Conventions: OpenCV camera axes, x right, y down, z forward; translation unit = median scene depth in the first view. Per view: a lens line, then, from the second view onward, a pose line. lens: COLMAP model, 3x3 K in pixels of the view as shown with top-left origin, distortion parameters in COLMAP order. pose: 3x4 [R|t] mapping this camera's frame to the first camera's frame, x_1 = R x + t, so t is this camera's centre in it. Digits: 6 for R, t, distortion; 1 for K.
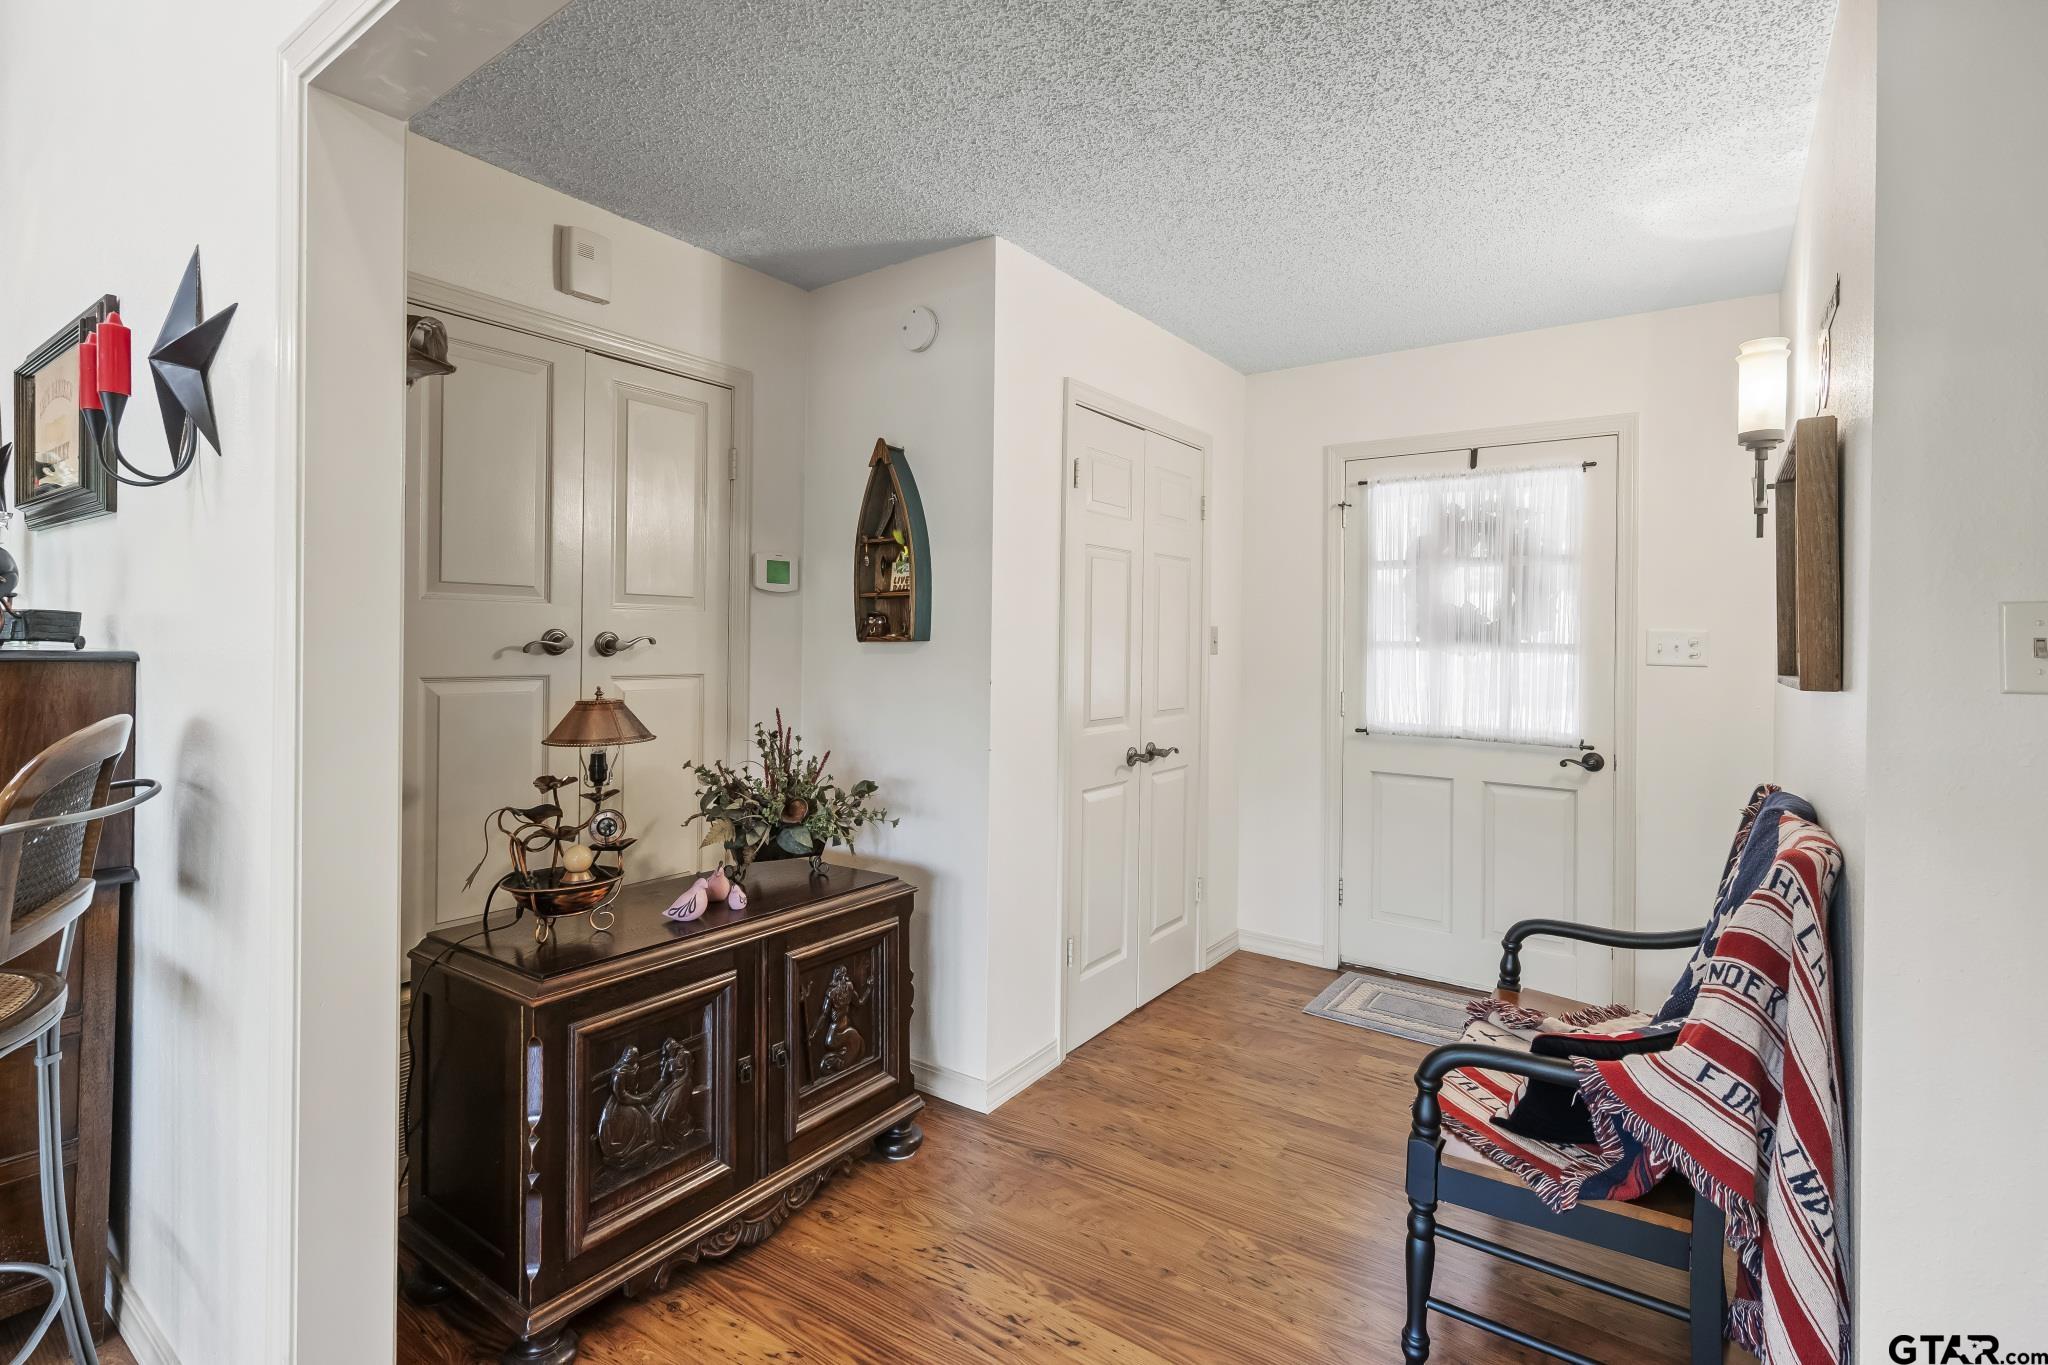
lens RADIAL K [[965.5, 0, 1014.0], [0, 965.5, 644.6], [0, 0, 1]] dist [-0.007696, -0.001271]
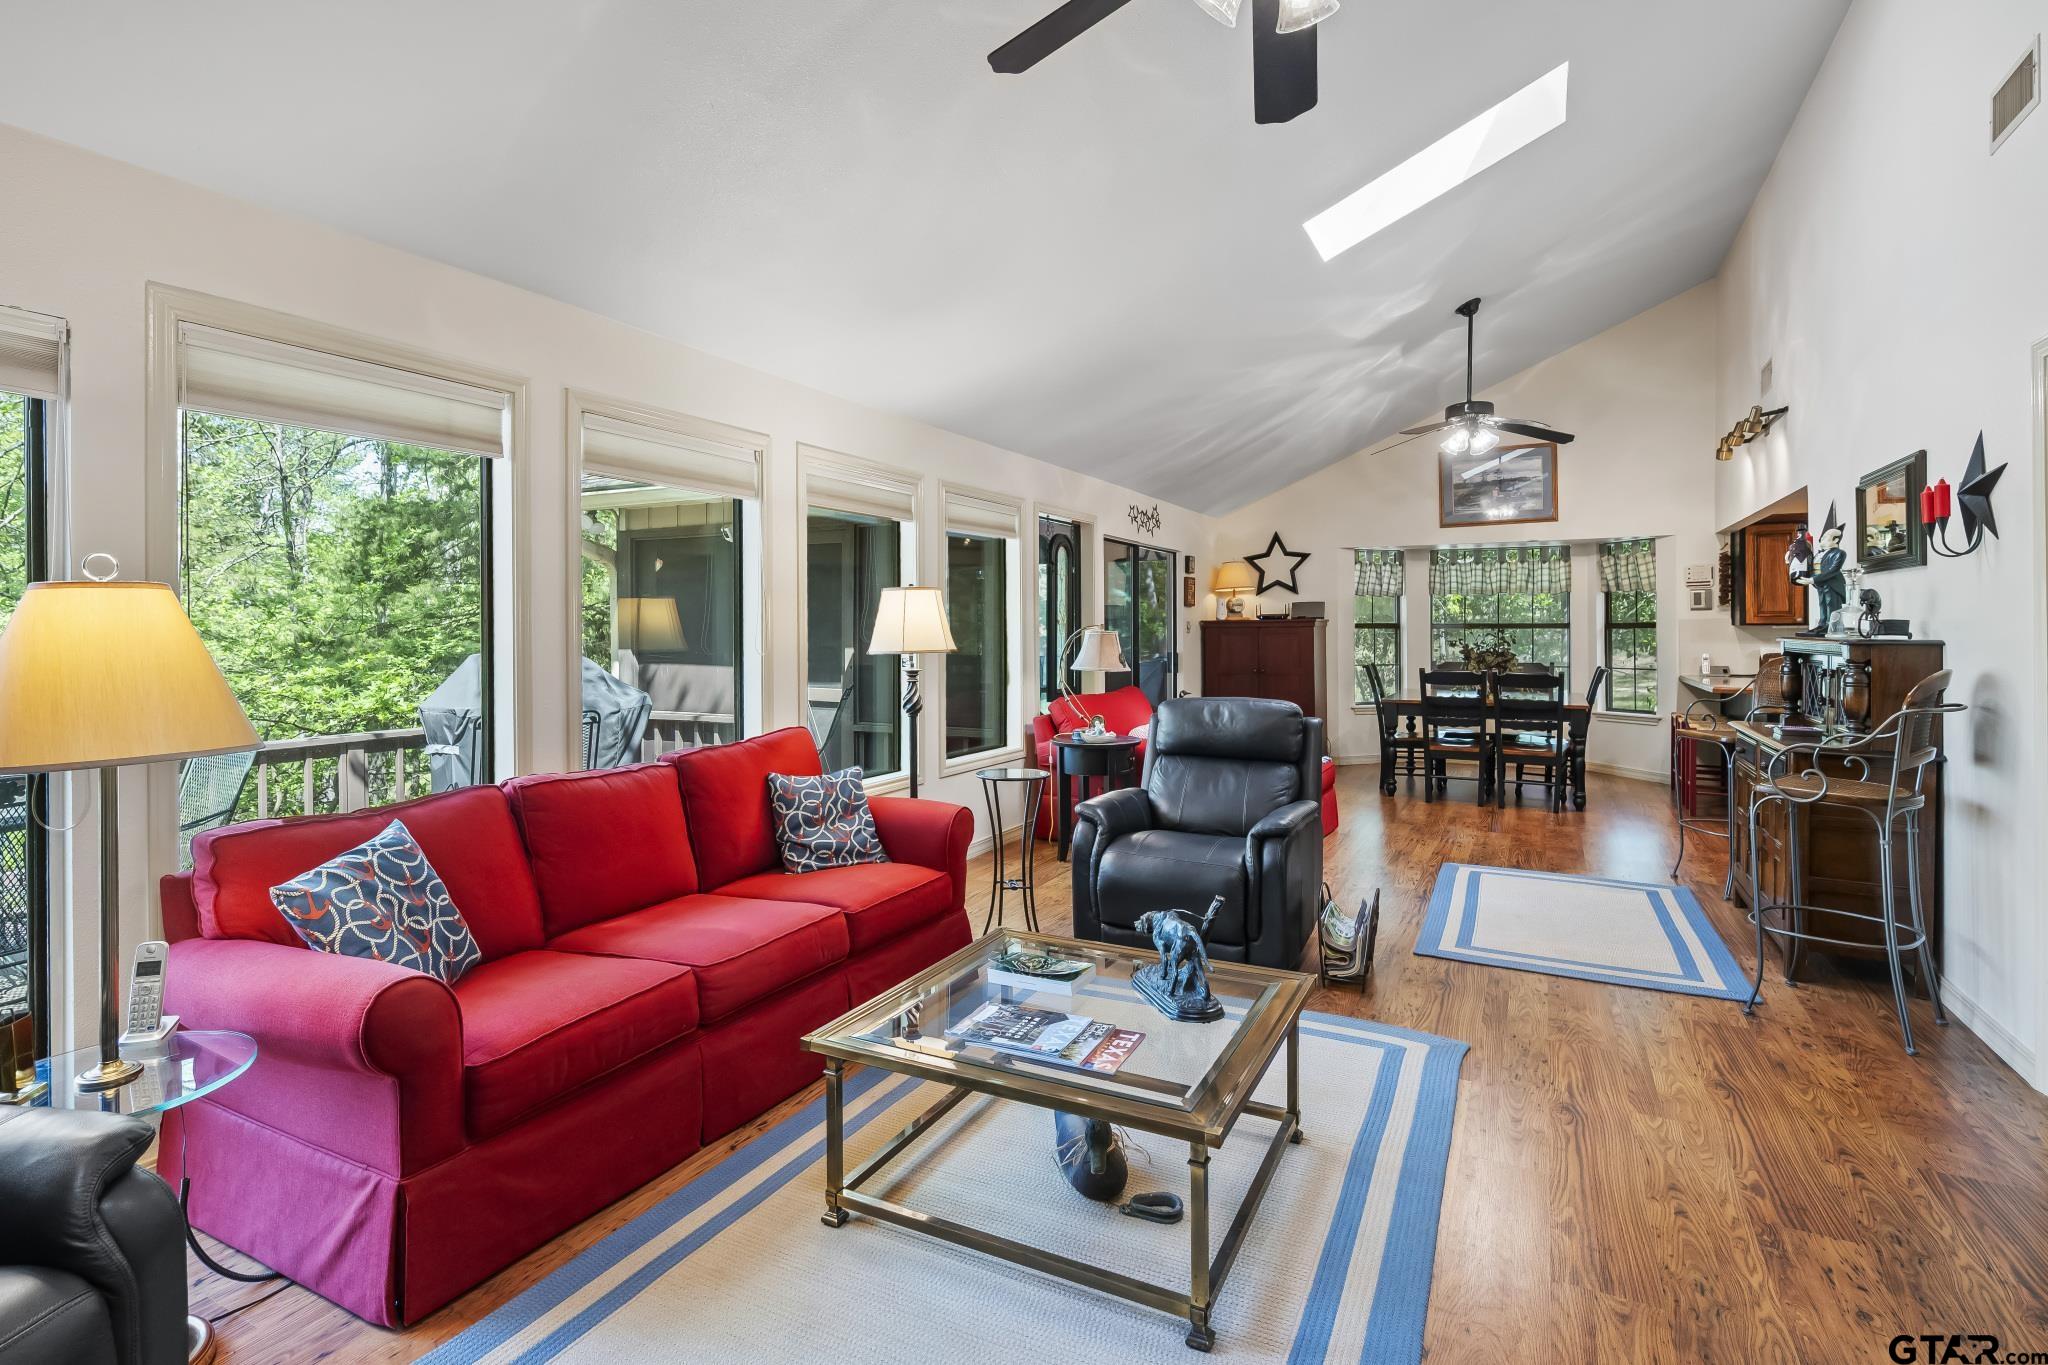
lens RADIAL K [[1033.0, 0, 997.2], [0, 1033.0, 626.5], [0, 0, 1]] dist [0.003809, -0.001093]
pose [[0.154998, -0.018164, -0.987748, 0.892830], [0.003733, 0.999835, -0.017801, 0.010889], [0.987908, -0.000928, 0.155040, -1.275016]]
